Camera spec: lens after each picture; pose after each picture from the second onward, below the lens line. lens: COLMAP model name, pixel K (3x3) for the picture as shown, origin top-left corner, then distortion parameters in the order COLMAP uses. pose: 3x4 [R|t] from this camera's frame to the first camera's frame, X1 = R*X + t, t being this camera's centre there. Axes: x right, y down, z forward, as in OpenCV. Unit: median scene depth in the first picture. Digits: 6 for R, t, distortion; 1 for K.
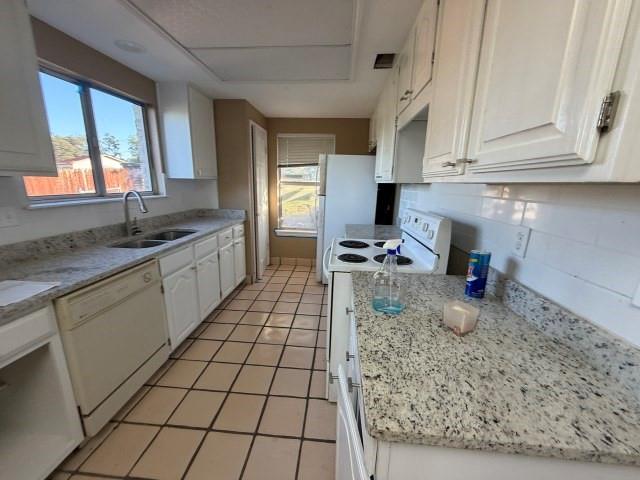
lens RADIAL K [[256.1, 0, 319.6], [0, 256.1, 242.4], [0, 0, 1]] dist [-0.009220, 0.000305]
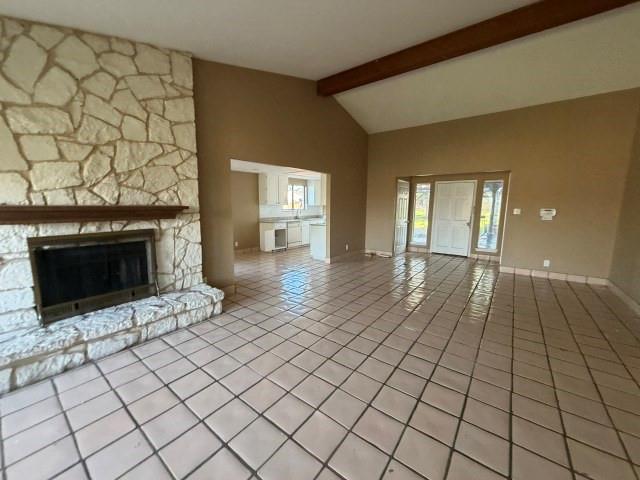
lens RADIAL K [[256.1, 0, 315.7], [0, 256.1, 240.4], [0, 0, 1]] dist [-0.009220, 0.000305]
pose [[0.847900, 0.076836, -0.524558, 1.376169], [-0.130059, 0.989353, -0.065309, 0.439827], [0.513955, 0.123599, 0.848866, -1.865932]]
